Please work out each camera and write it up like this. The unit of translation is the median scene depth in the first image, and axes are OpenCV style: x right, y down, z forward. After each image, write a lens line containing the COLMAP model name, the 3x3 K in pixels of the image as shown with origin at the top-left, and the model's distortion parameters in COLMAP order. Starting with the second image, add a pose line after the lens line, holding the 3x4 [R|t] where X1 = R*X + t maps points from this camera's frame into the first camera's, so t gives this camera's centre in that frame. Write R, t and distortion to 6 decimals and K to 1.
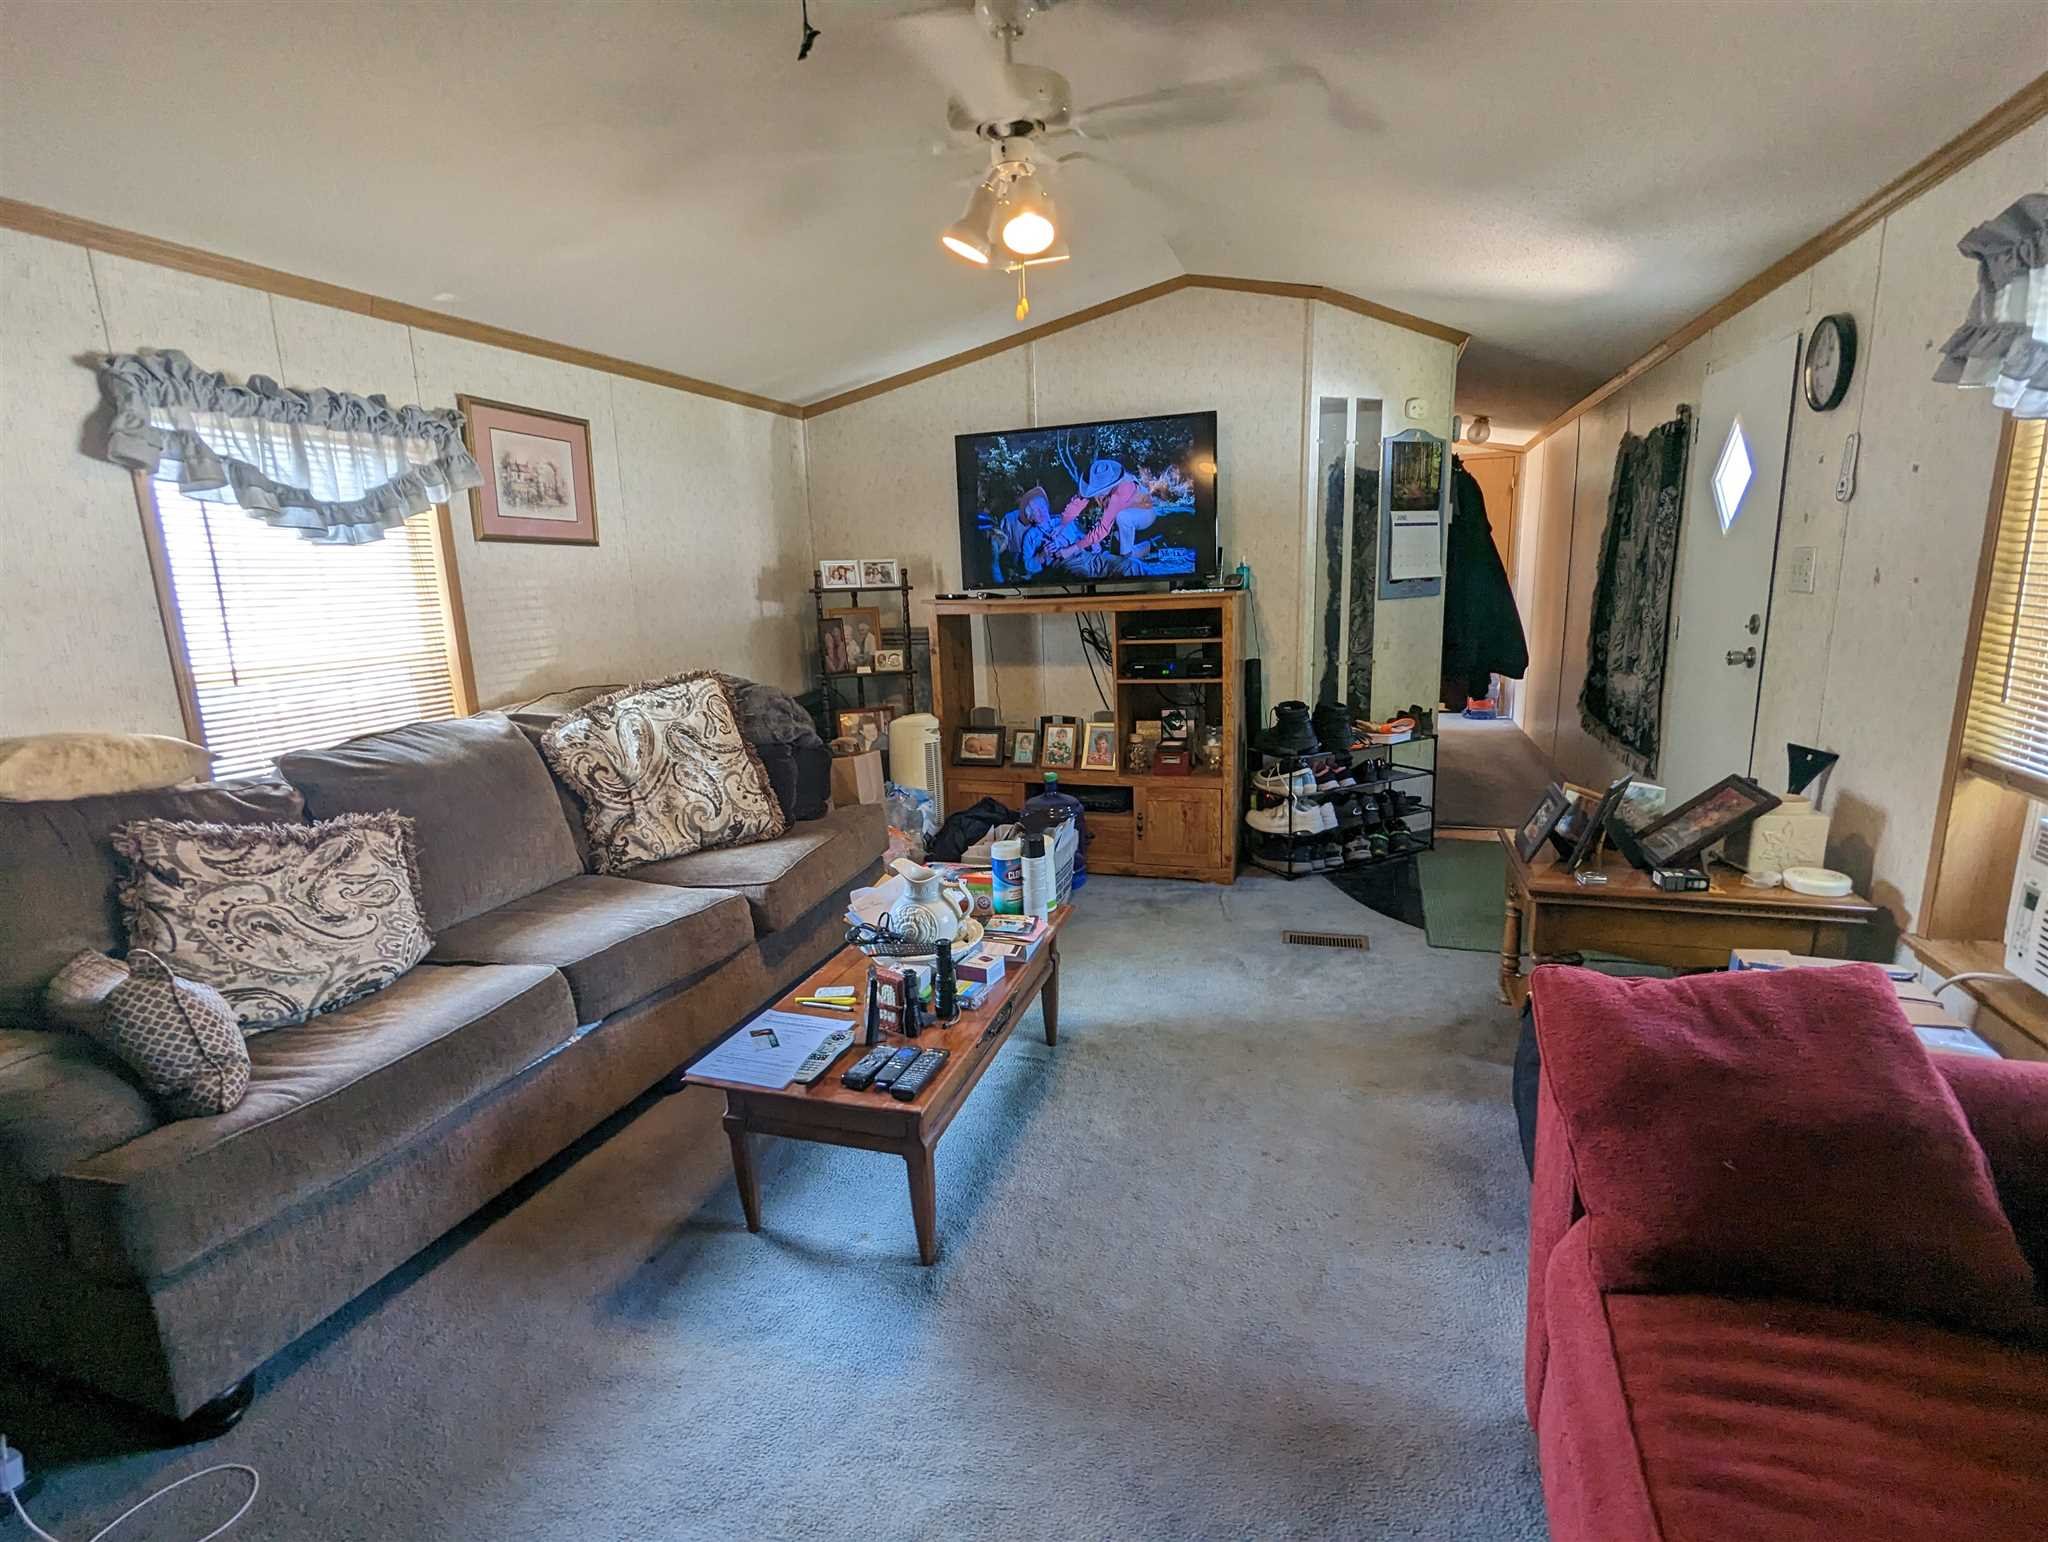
lens RADIAL K [[978.0, 0, 1030.6], [0, 978.0, 778.9], [0, 0, 1]] dist [0.001001, -0.001859]
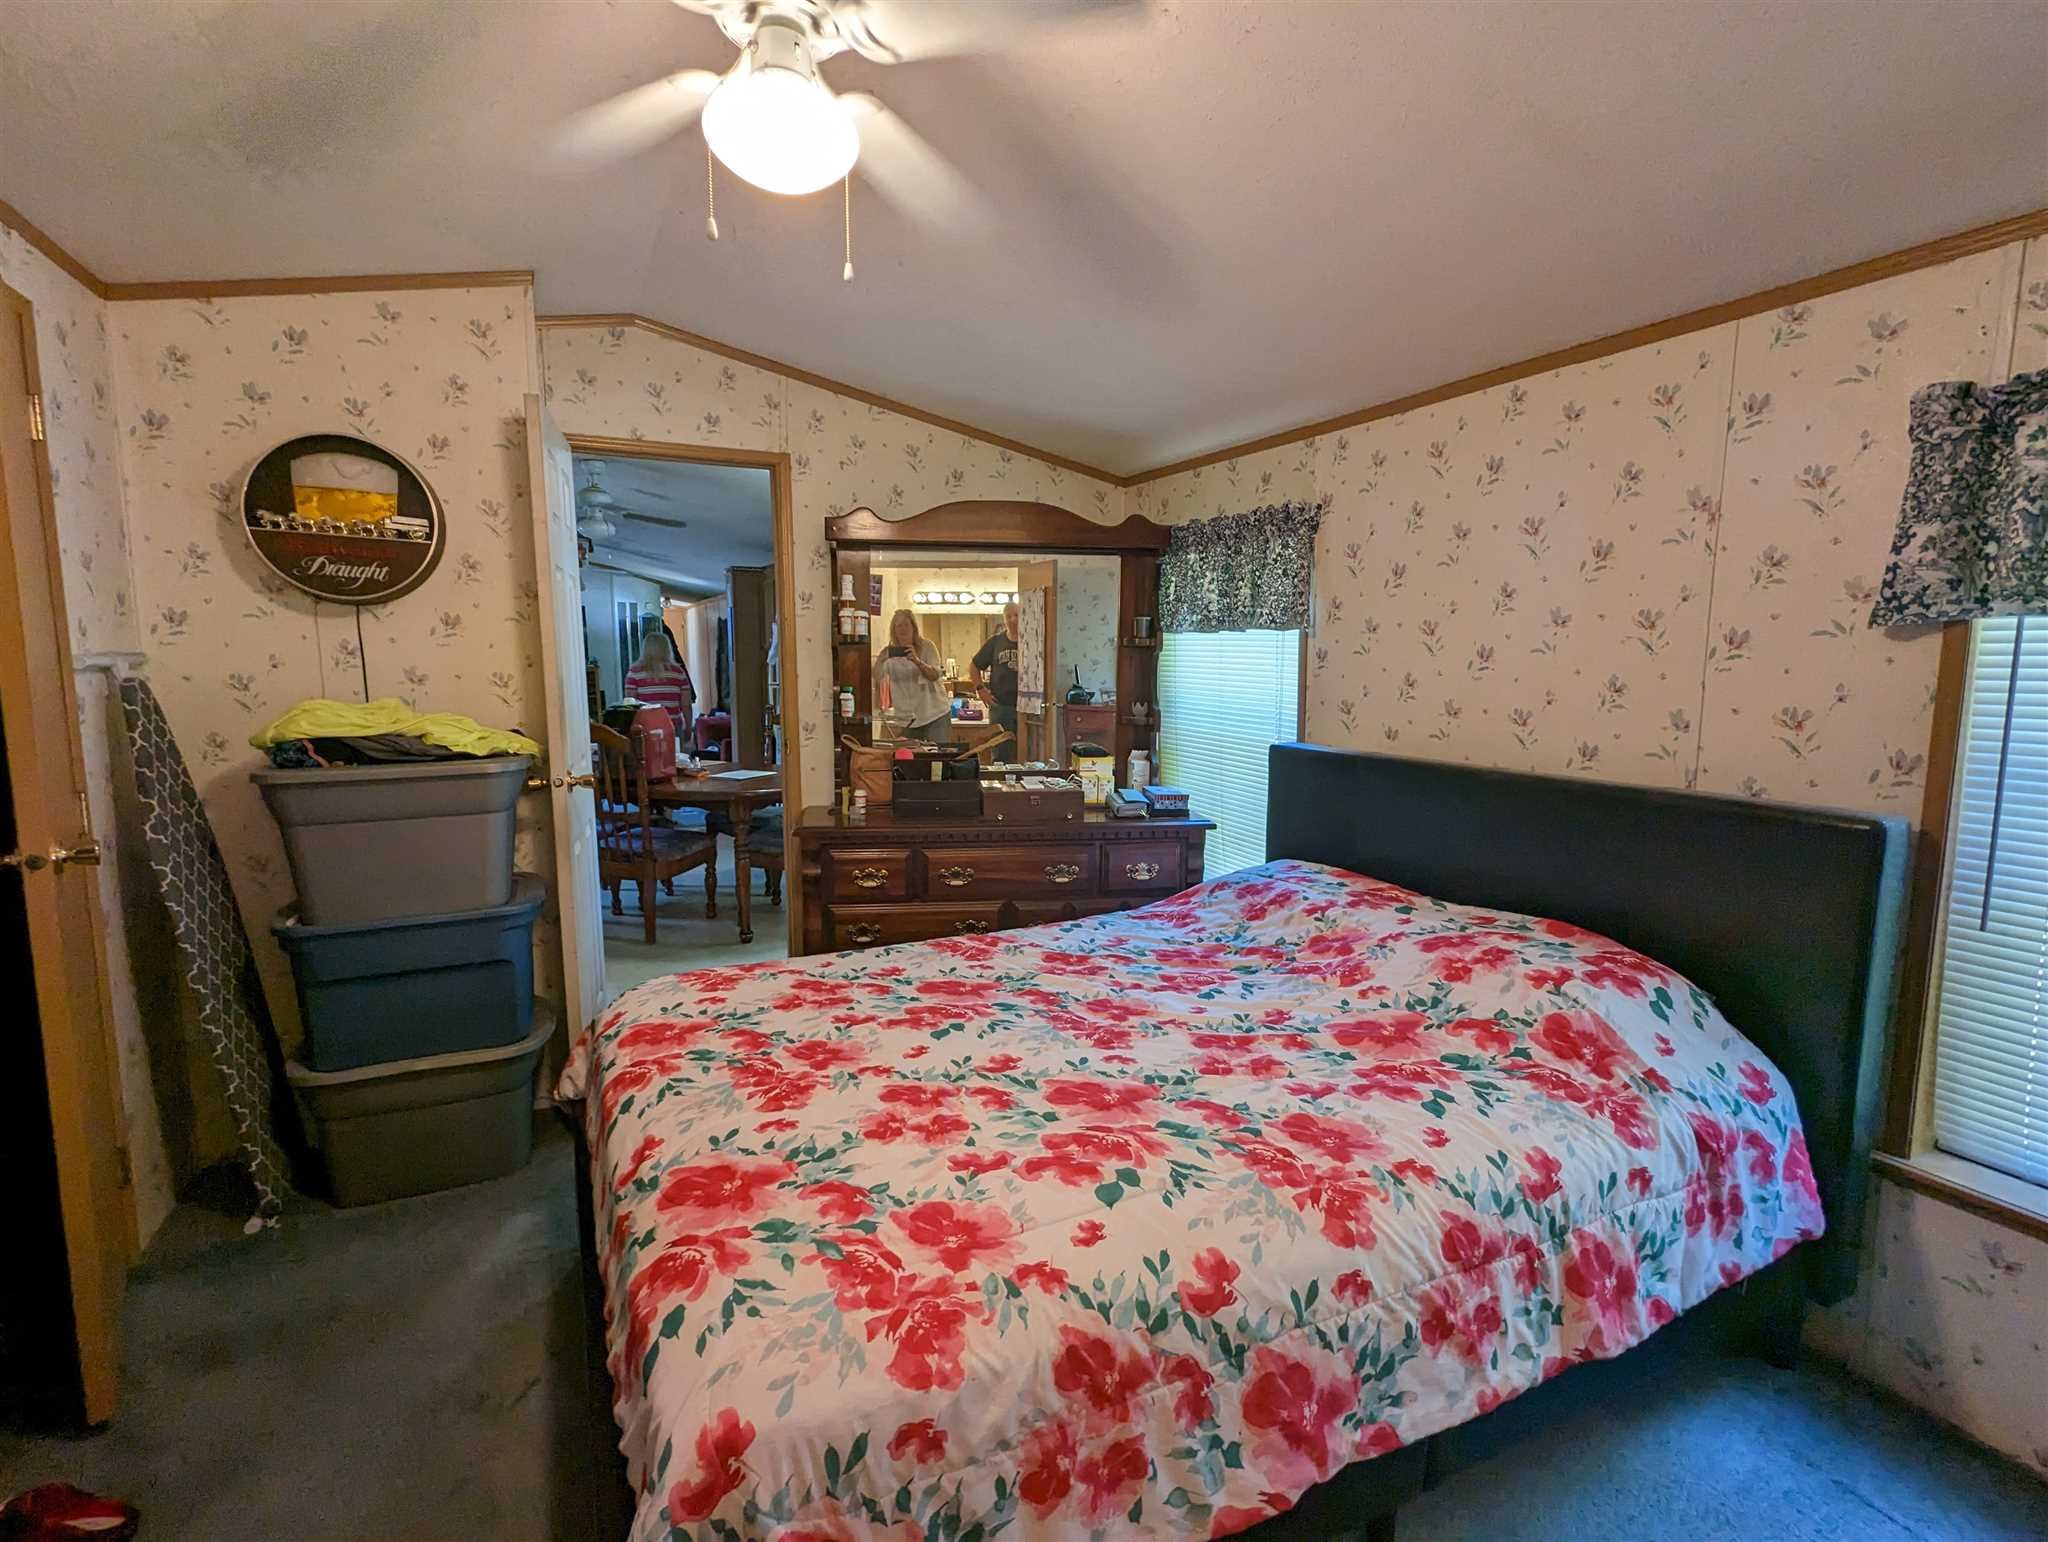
lens RADIAL K [[978.0, 0, 1021.9], [0, 978.0, 773.5], [0, 0, 1]] dist [0.001001, -0.001859]
pose [[0.716573, -0.048467, 0.695826, -1.190179], [0.120078, 0.991261, -0.054612, 0.558334], [-0.687099, 0.122687, 0.716131, -2.470709]]
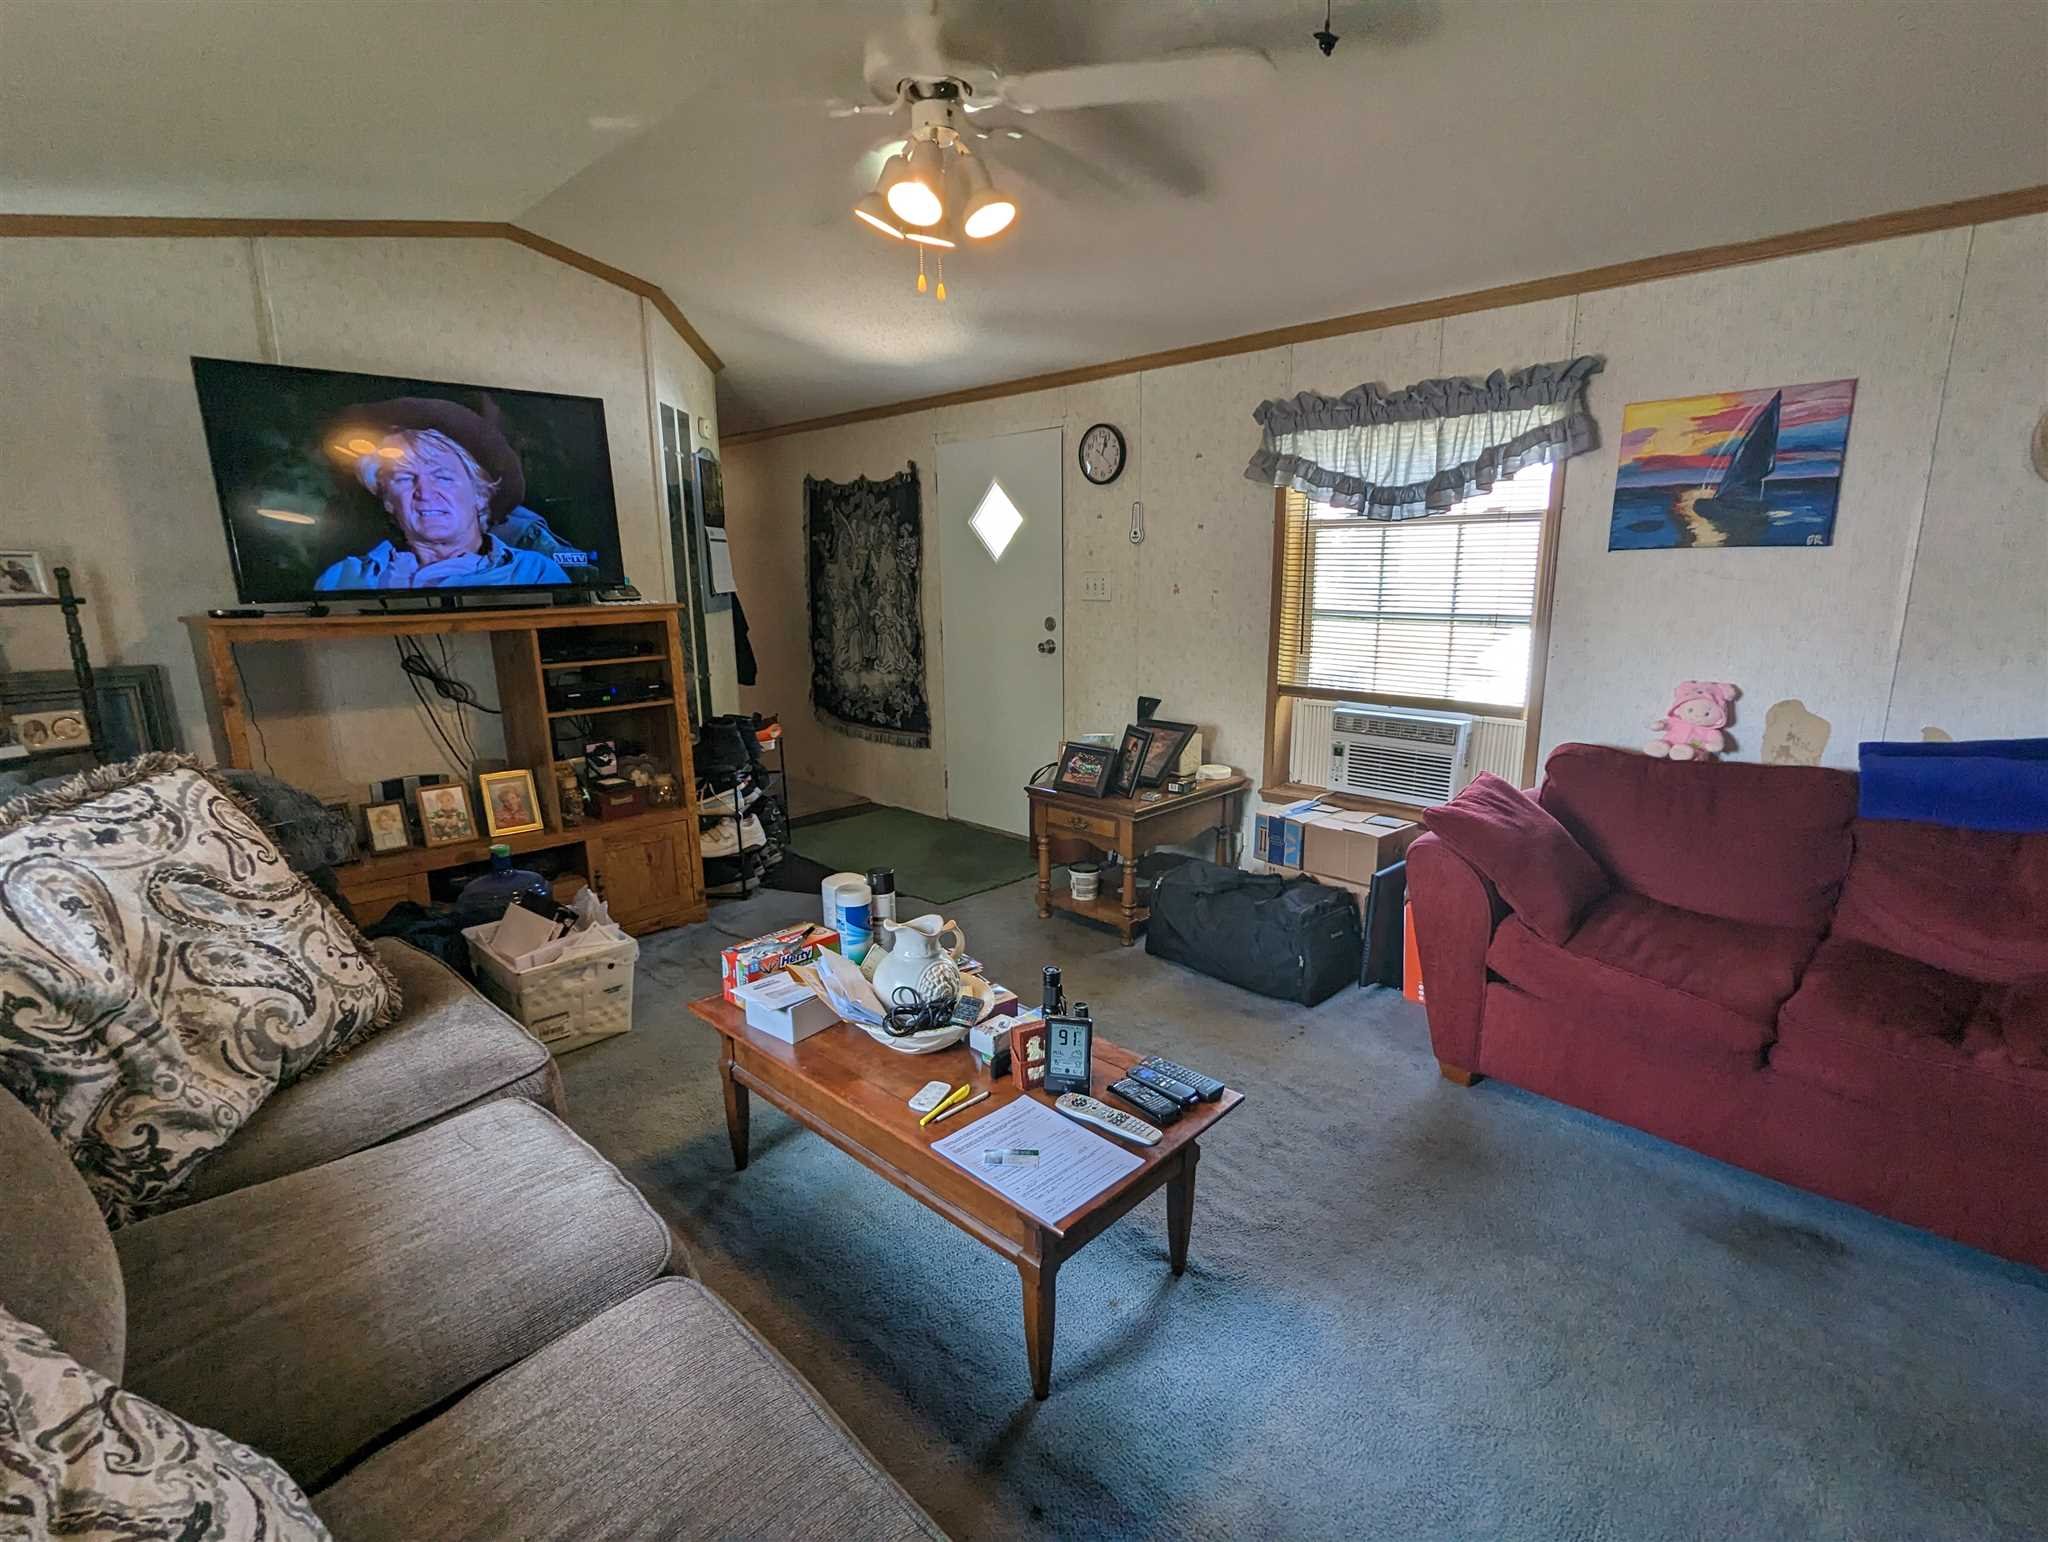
lens RADIAL K [[978.0, 0, 1020.1], [0, 978.0, 776.9], [0, 0, 1]] dist [0.001001, -0.001859]
pose [[0.435322, -0.157110, 0.886460, -0.602871], [0.179418, 0.980043, 0.085588, -0.065369], [-0.882216, 0.121788, 0.454822, 0.392539]]
